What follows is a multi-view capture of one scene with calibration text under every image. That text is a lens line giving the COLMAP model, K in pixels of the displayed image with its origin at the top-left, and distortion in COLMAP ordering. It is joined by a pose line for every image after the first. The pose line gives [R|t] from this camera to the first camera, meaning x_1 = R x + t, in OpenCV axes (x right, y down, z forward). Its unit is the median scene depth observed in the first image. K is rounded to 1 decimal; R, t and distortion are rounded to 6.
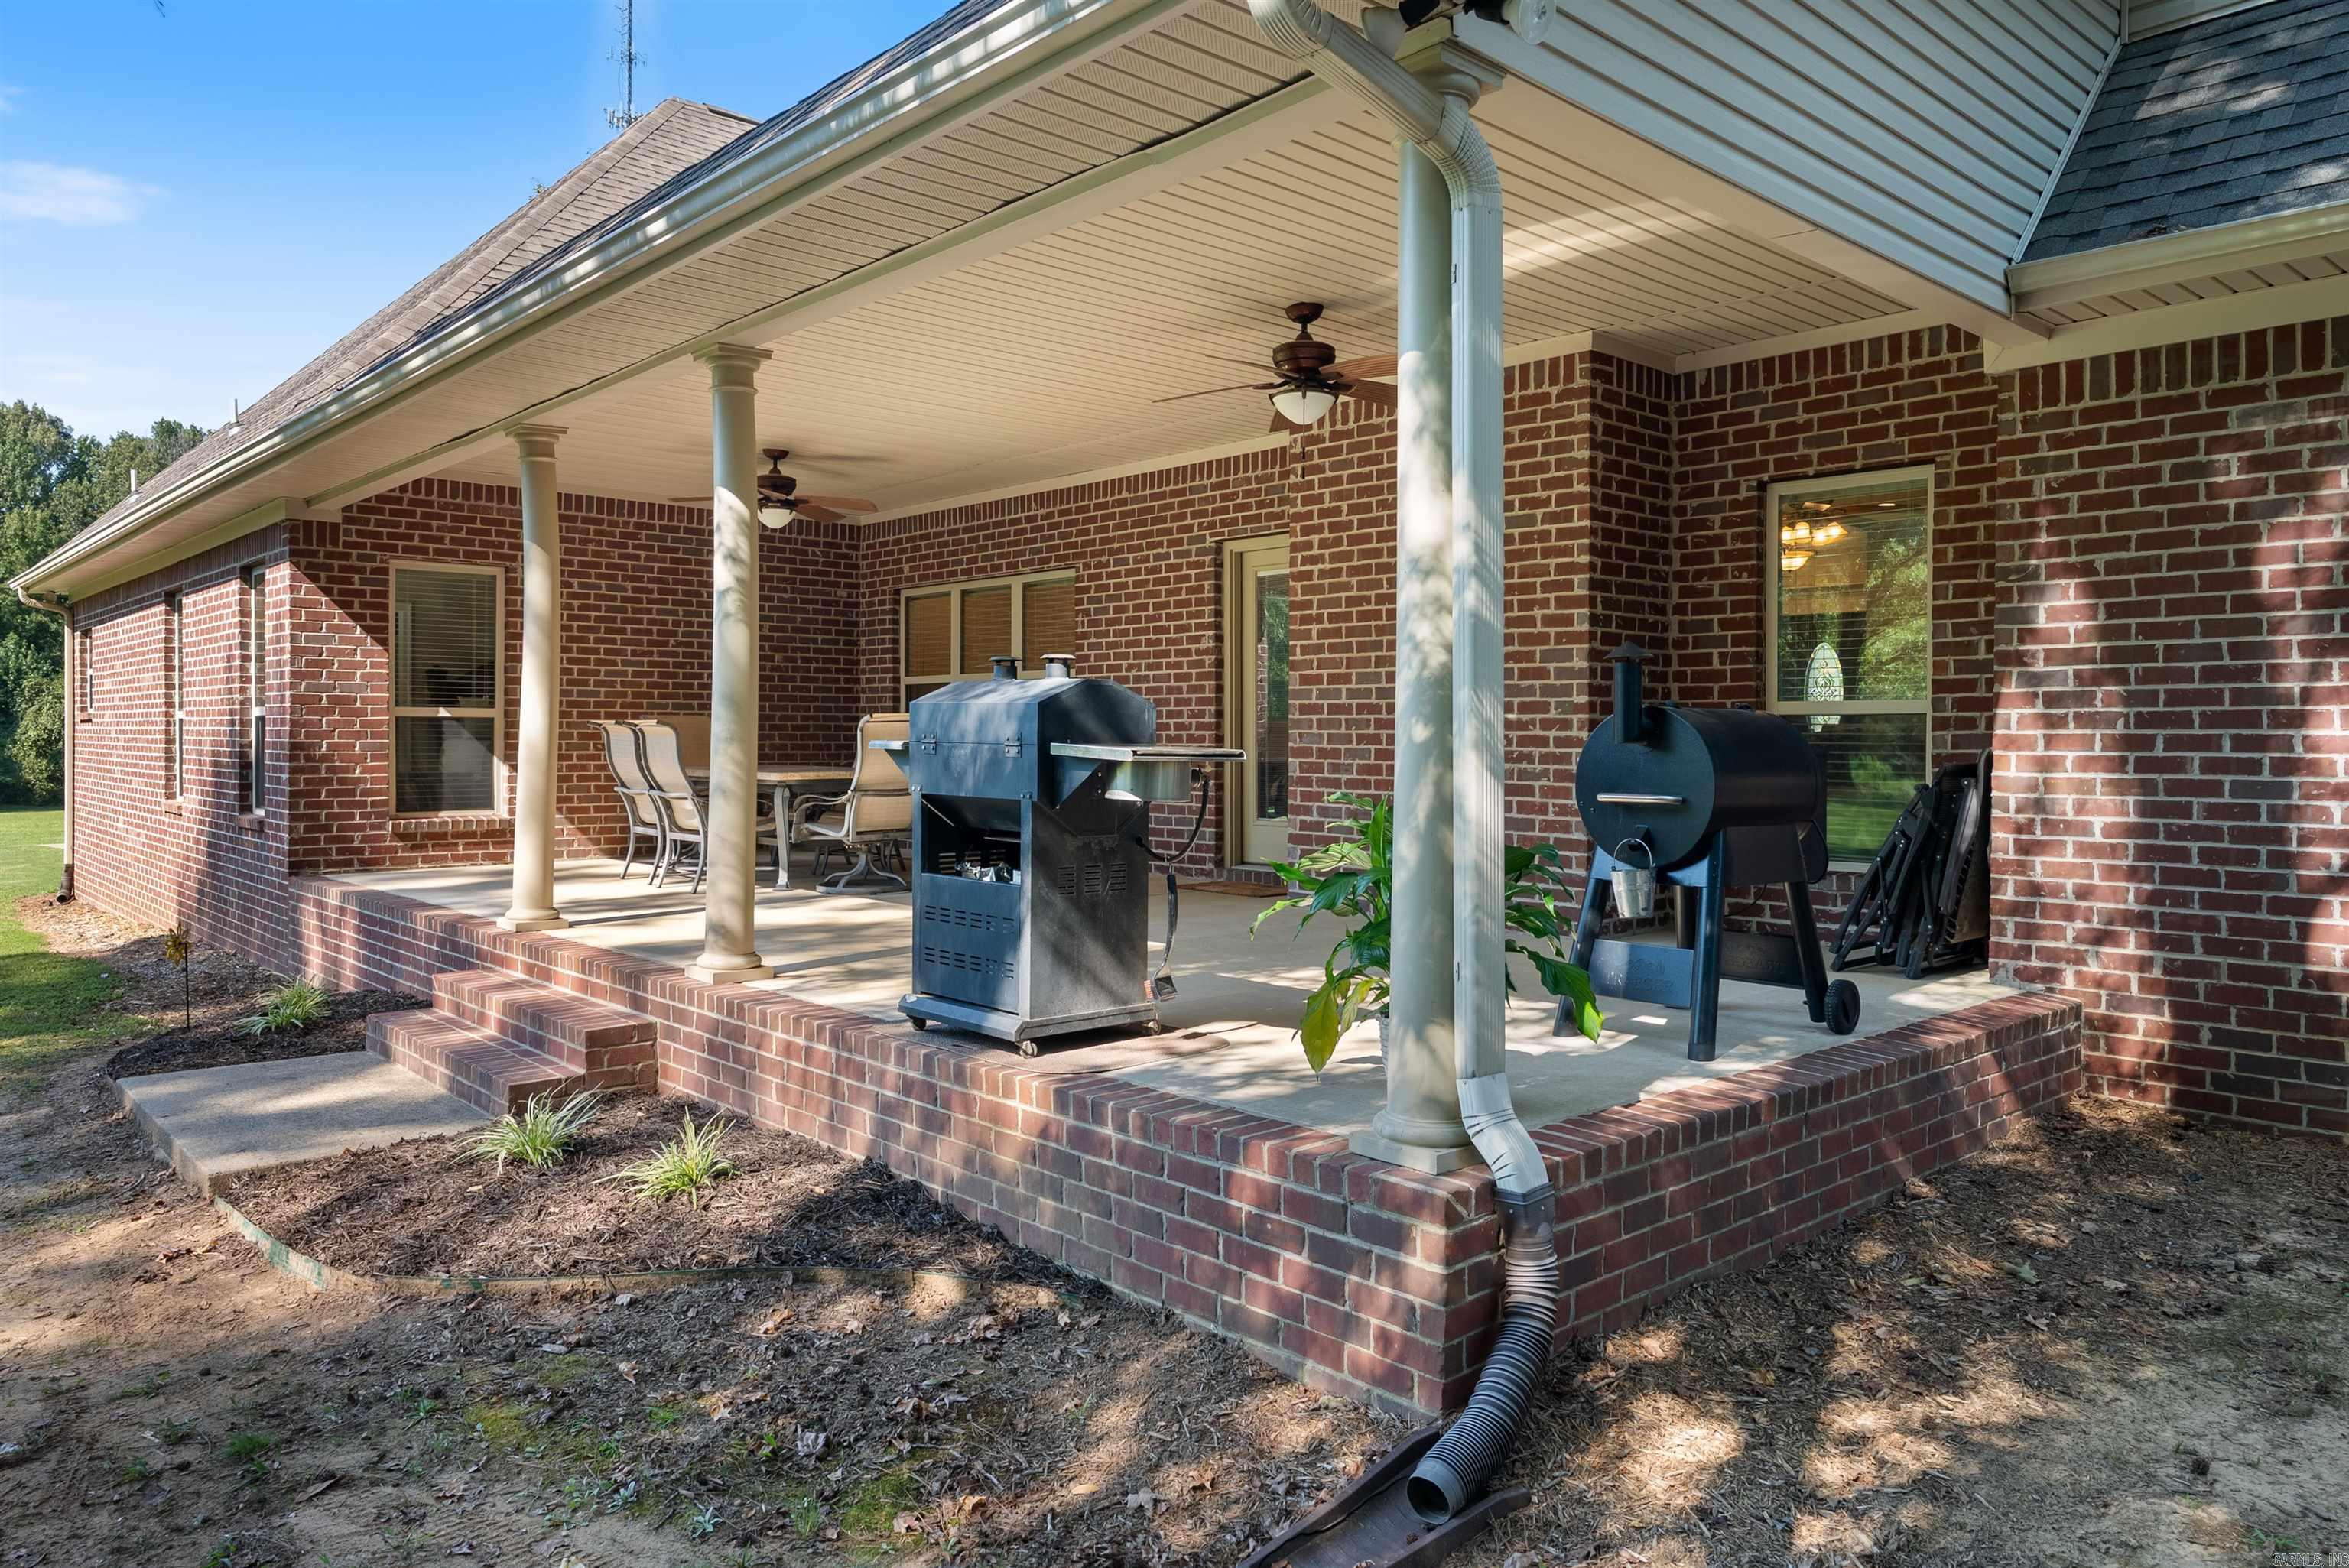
lens RADIAL K [[1575.4, 0, 1176.1], [0, 1575.4, 772.4], [0, 0, 1]] dist [-0.000208, 0.000117]
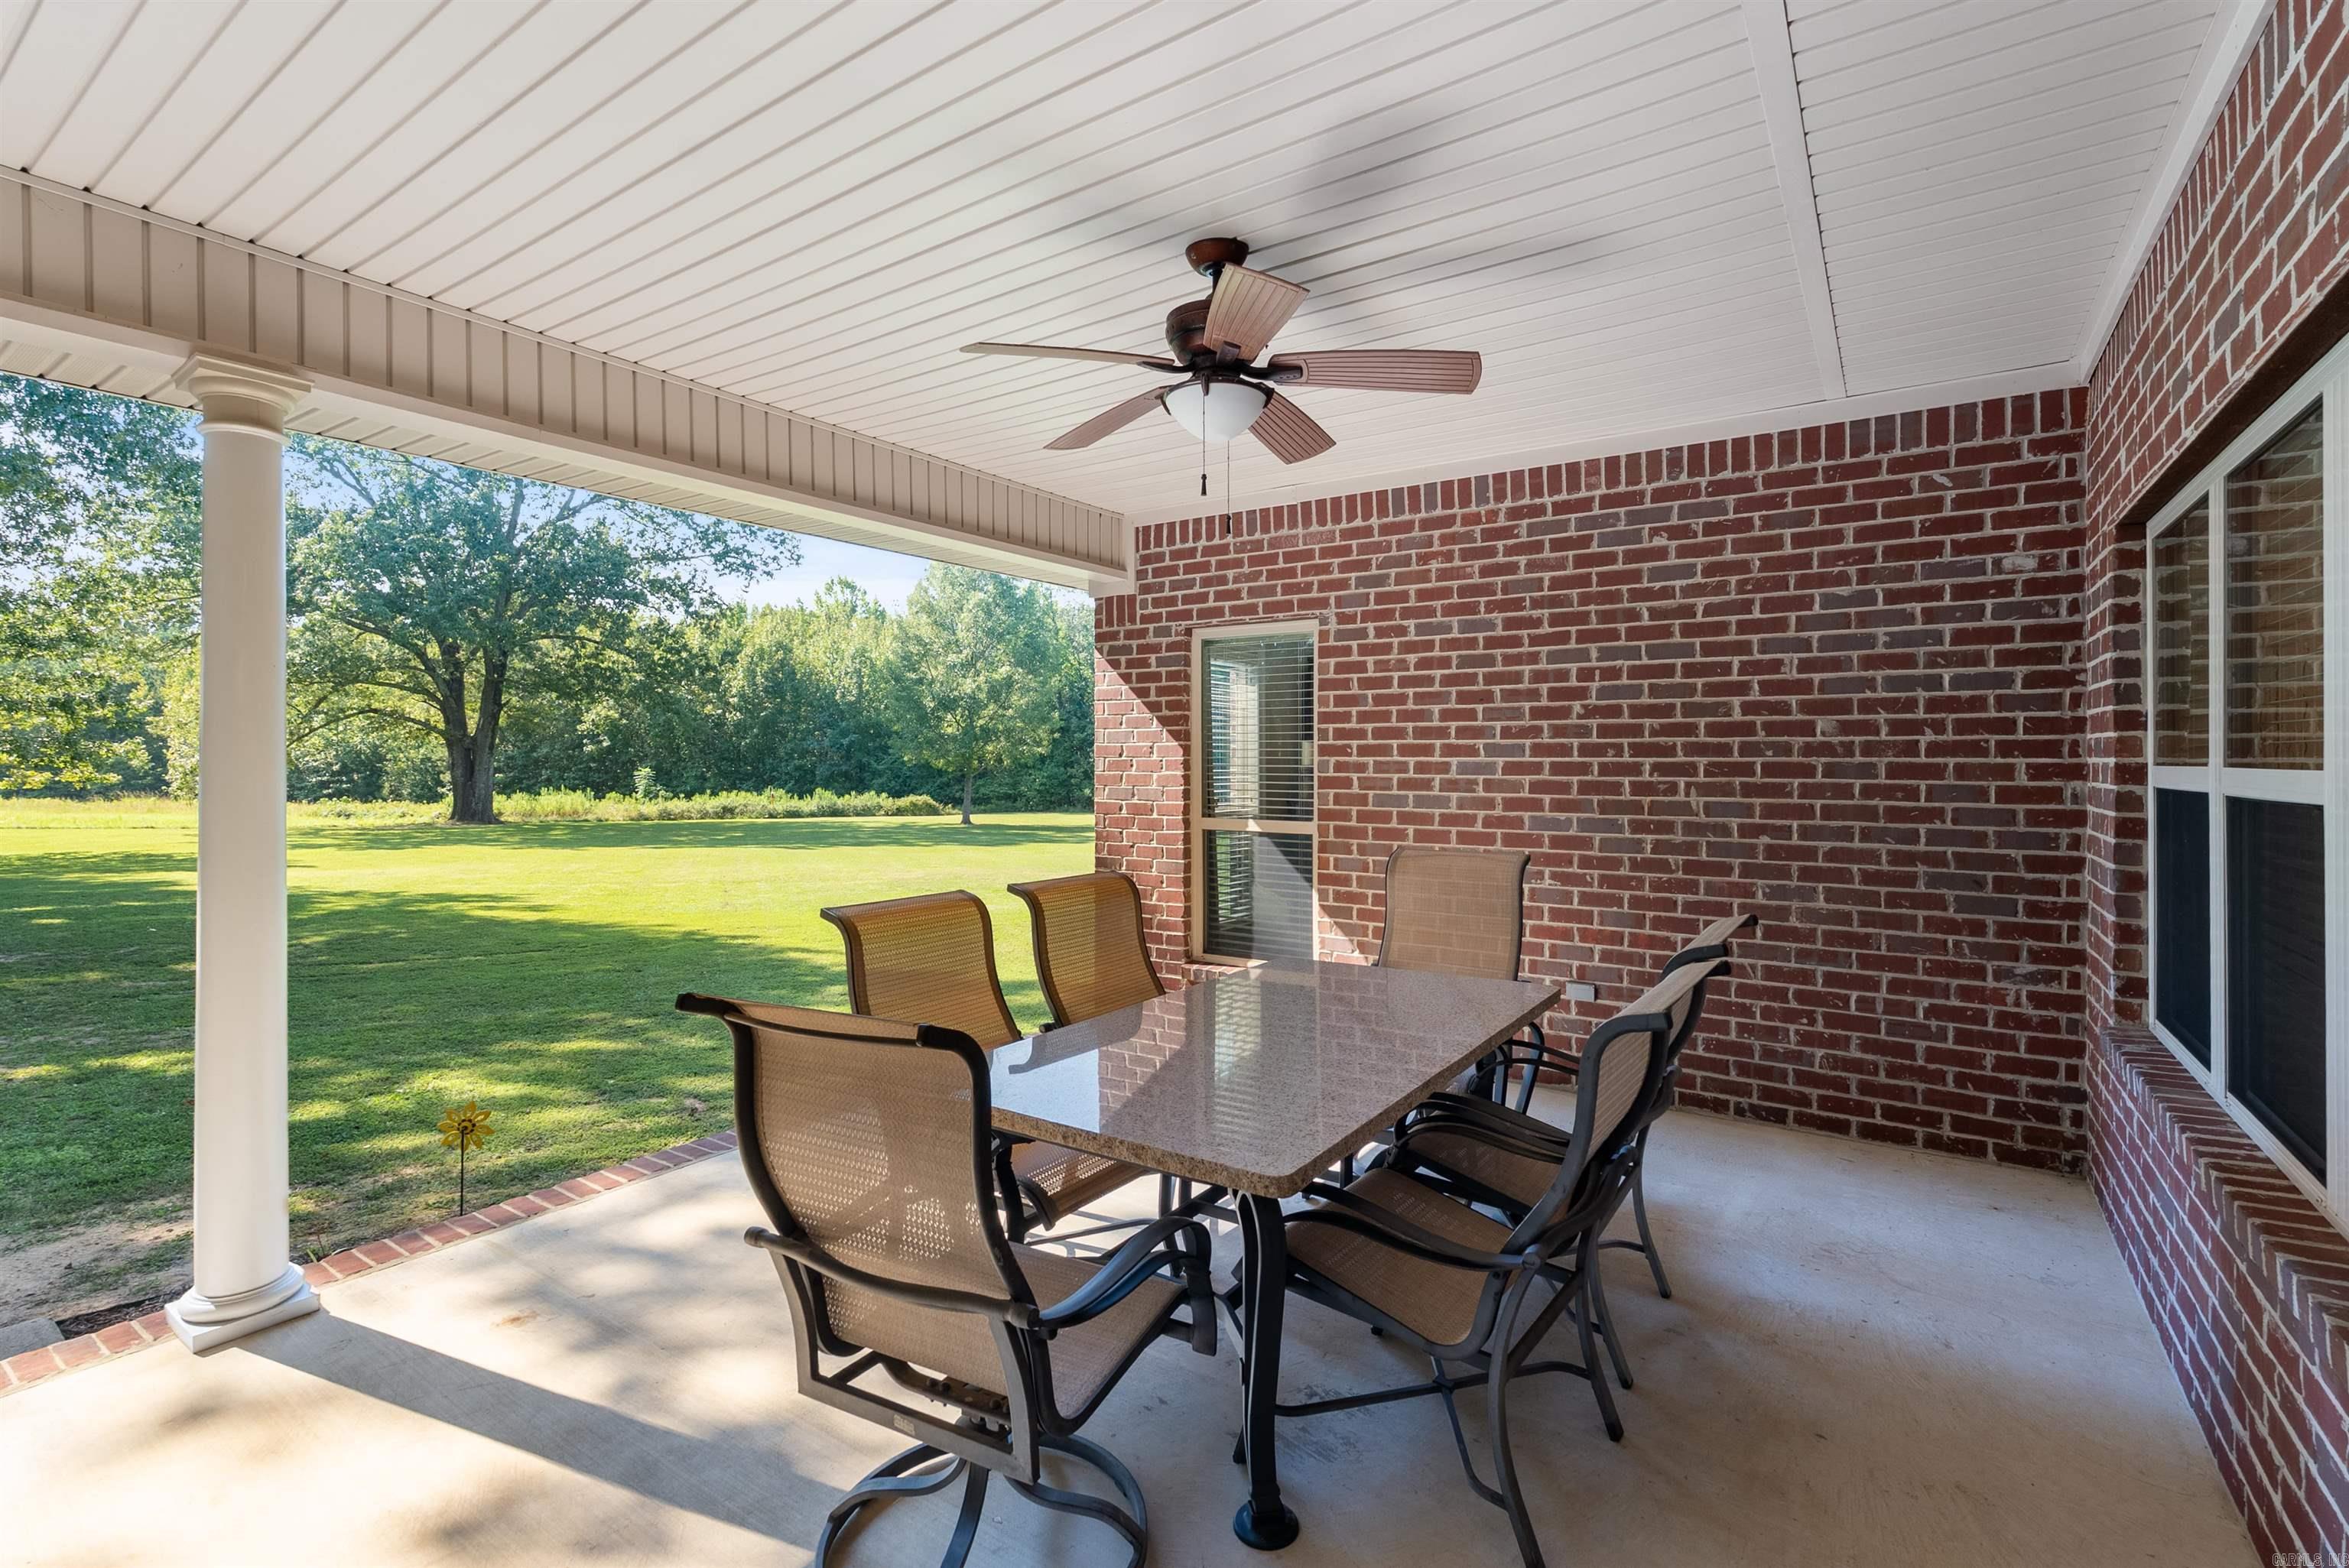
lens RADIAL K [[1050.8, 0, 1180.2], [0, 1050.8, 764.1], [0, 0, 1]] dist [-0.001539, -0.000011]
pose [[0.237830, 0.002144, -0.971304, 0.005718], [-0.018559, 0.999825, -0.002337, -0.061300], [0.971129, 0.018582, 0.237829, 0.795401]]
